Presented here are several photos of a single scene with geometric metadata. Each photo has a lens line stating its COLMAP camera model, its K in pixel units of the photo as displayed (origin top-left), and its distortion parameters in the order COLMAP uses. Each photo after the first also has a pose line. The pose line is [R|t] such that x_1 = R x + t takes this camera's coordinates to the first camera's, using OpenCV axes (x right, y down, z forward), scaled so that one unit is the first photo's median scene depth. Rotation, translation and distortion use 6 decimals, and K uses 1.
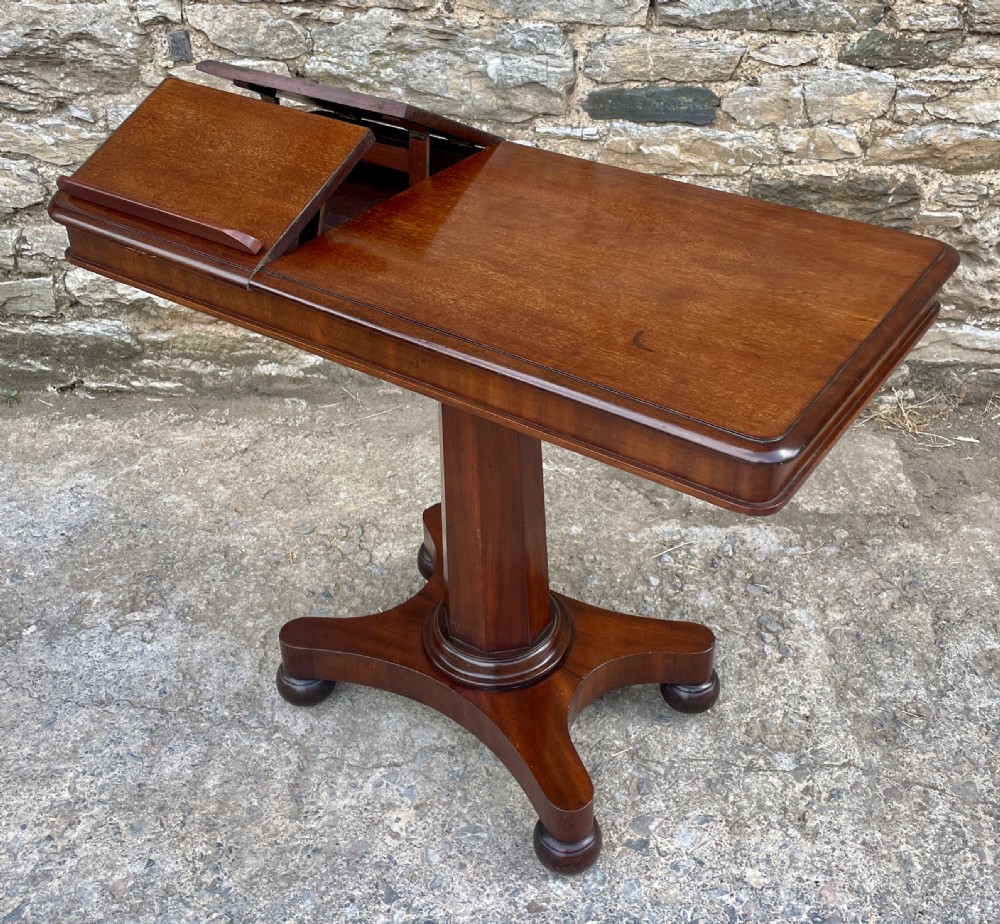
lens RADIAL K [[1183.0, 0, 535.4], [0, 1183.0, 381.5], [0, 0, 1]] dist [0.047466, 0.000000]
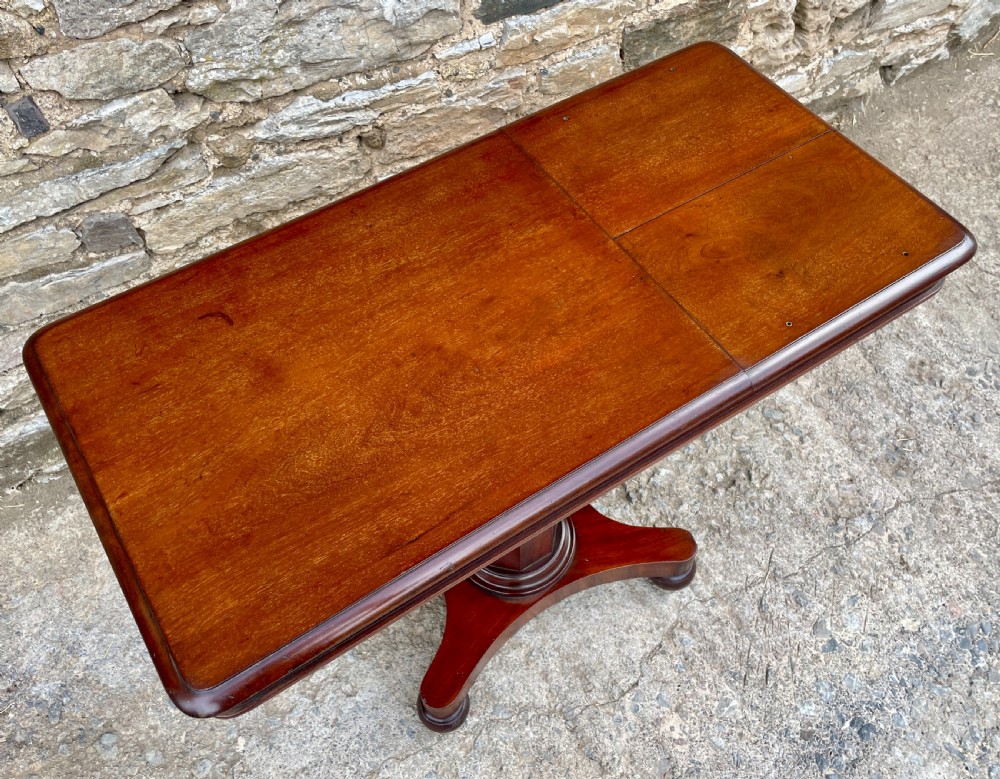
lens RADIAL K [[850.2, 0, 491.0], [0, 850.2, 412.0], [0, 0, 1]] dist [0.070318, -0.097439]
pose [[0.847841, -0.458113, 0.267016, -0.279714], [0.297809, 0.828041, 0.475034, -0.298530], [-0.438720, -0.323233, 0.838478, 0.336554]]
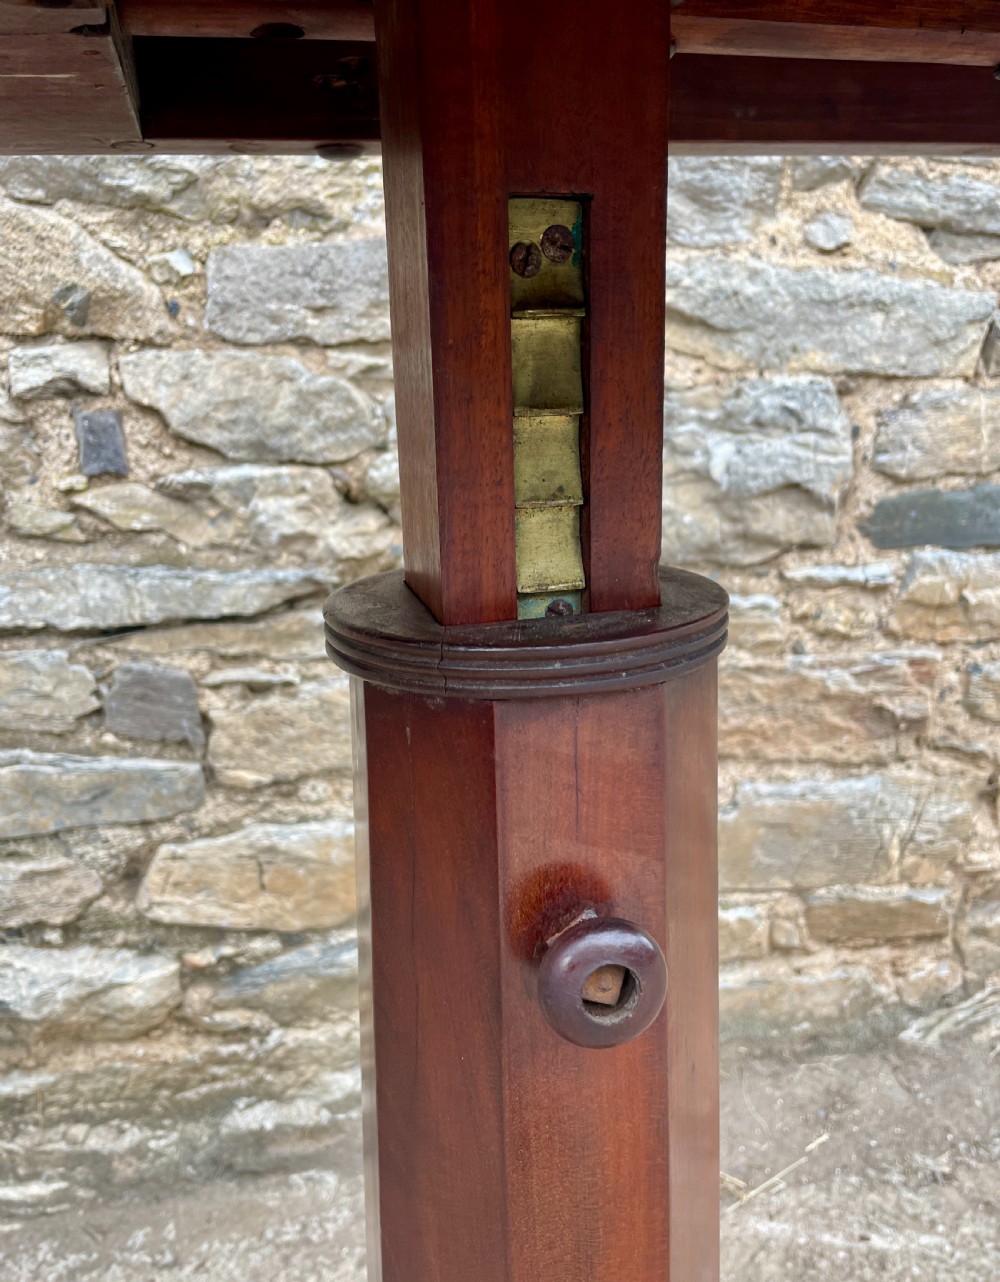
lens RADIAL K [[1090.0, 0, 501.7], [0, 1090.0, 651.8], [0, 0, 1]] dist [0.070318, -0.097439]
pose [[0.970149, -0.077449, 0.229811, -0.251103], [0.139872, 0.952828, -0.269359, -0.064691], [-0.198109, 0.293463, 0.935218, 0.587492]]
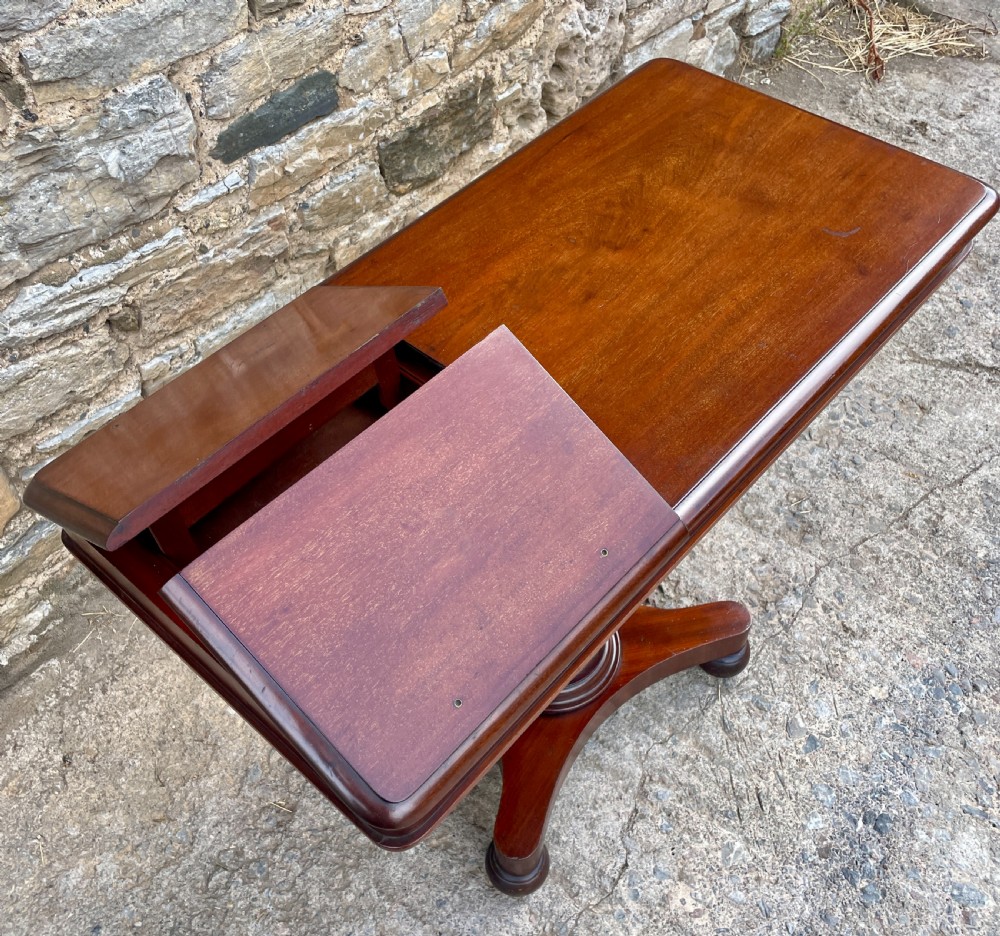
lens RADIAL K [[1016.4, 0, 494.3], [0, 1016.4, 486.3], [0, 0, 1]] dist [0.038722, 0.000000]
pose [[0.604957, -0.619730, 0.499961, -0.334126], [0.429814, 0.782711, 0.450137, -0.293823], [-0.670289, -0.057423, 0.739875, 0.364528]]
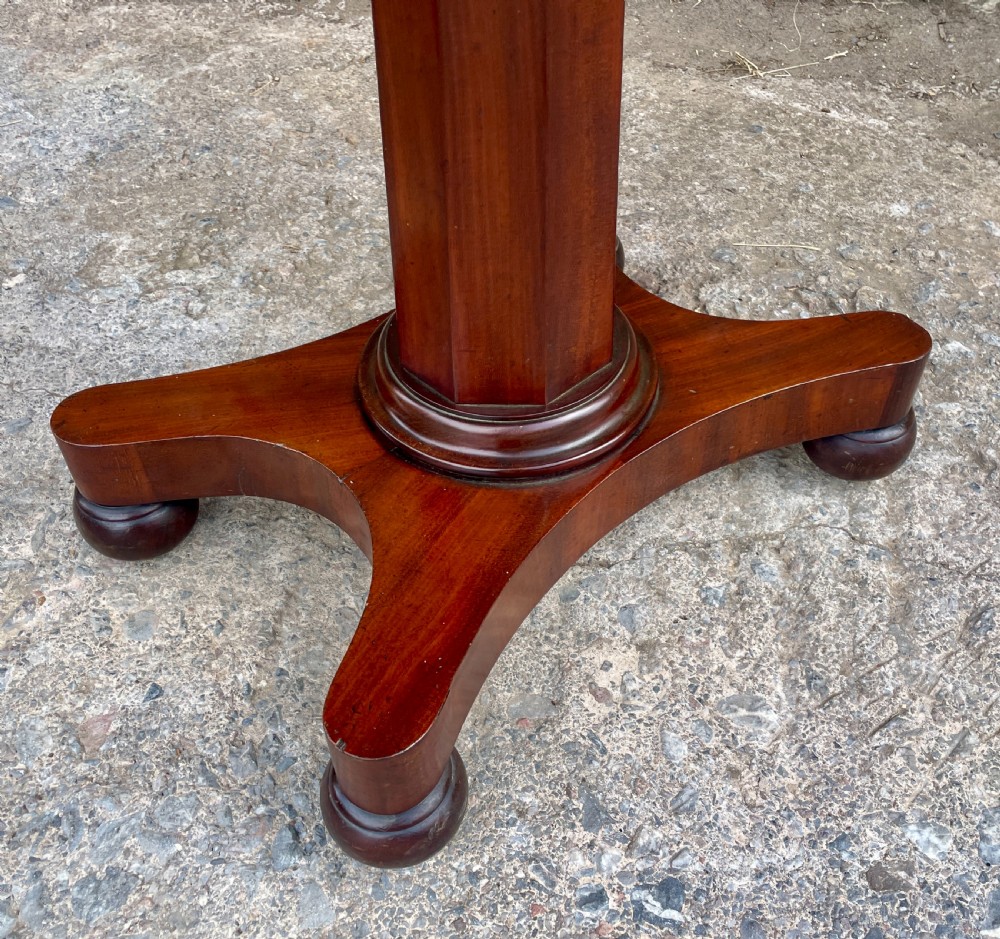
lens RADIAL K [[1016.4, 0, 518.2], [0, 1016.4, 515.4], [0, 0, 1]] dist [0.038722, 0.000000]
pose [[0.989692, 0.108209, -0.093813, -0.091651], [-0.073765, 0.946646, 0.313721, 0.125361], [0.122755, -0.303567, 0.944870, 0.448435]]
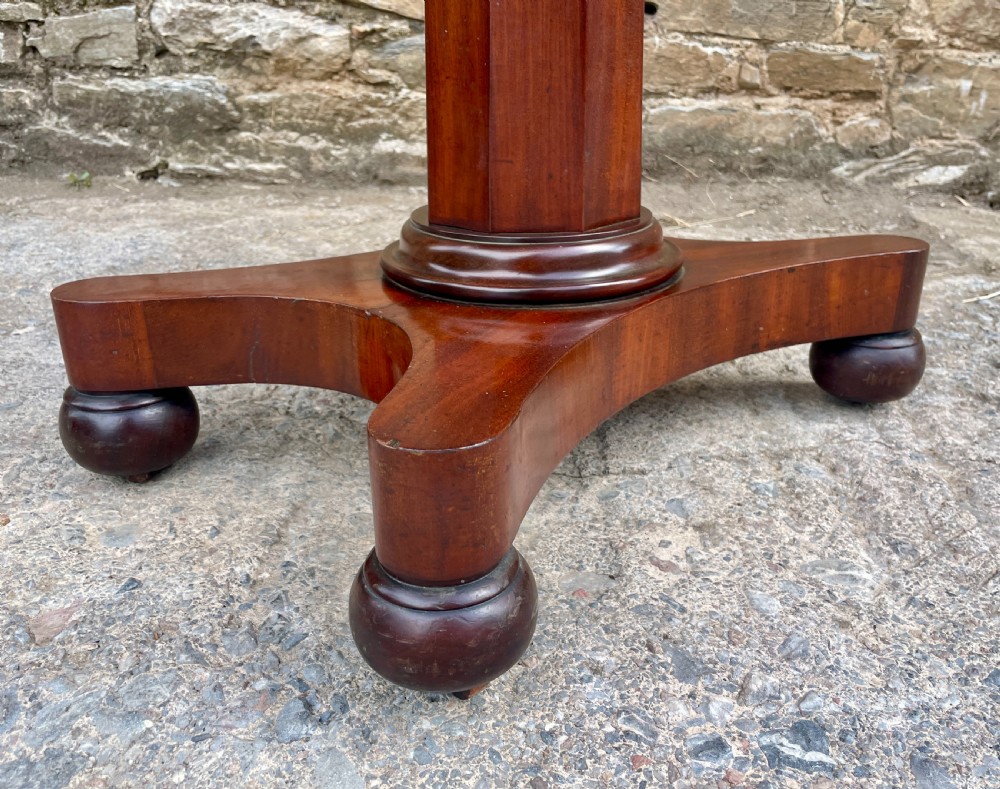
lens RADIAL K [[885.8, 0, 515.5], [0, 885.8, 424.4], [0, 0, 1]] dist [0.059488, -0.078757]
pose [[0.998101, 0.027487, -0.055125, -0.120019], [-0.033460, 0.993309, -0.110538, 0.277942], [0.051717, 0.112172, 0.992342, 0.495408]]
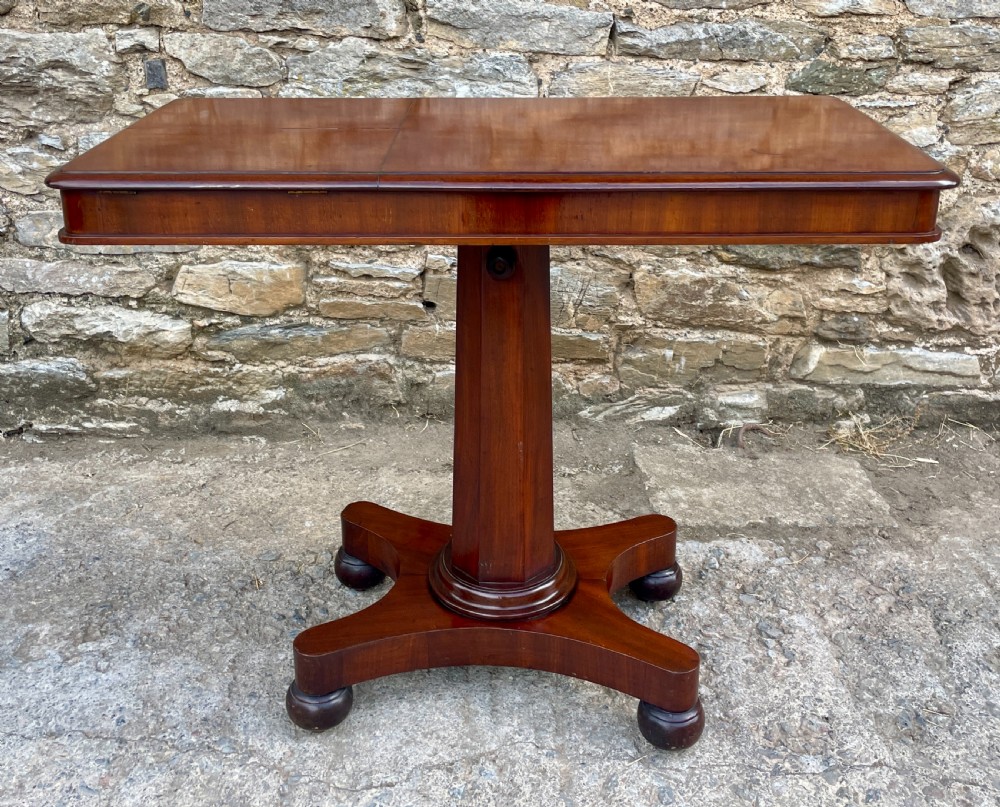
lens RADIAL K [[1101.6, 0, 511.6], [0, 1101.6, 308.0], [0, 0, 1]] dist [0.044075, 0.000000]
pose [[0.997284, -0.014248, 0.072264, -0.064589], [0.027930, 0.980991, -0.192031, 0.107062], [-0.068154, 0.193527, 0.978725, 0.085112]]
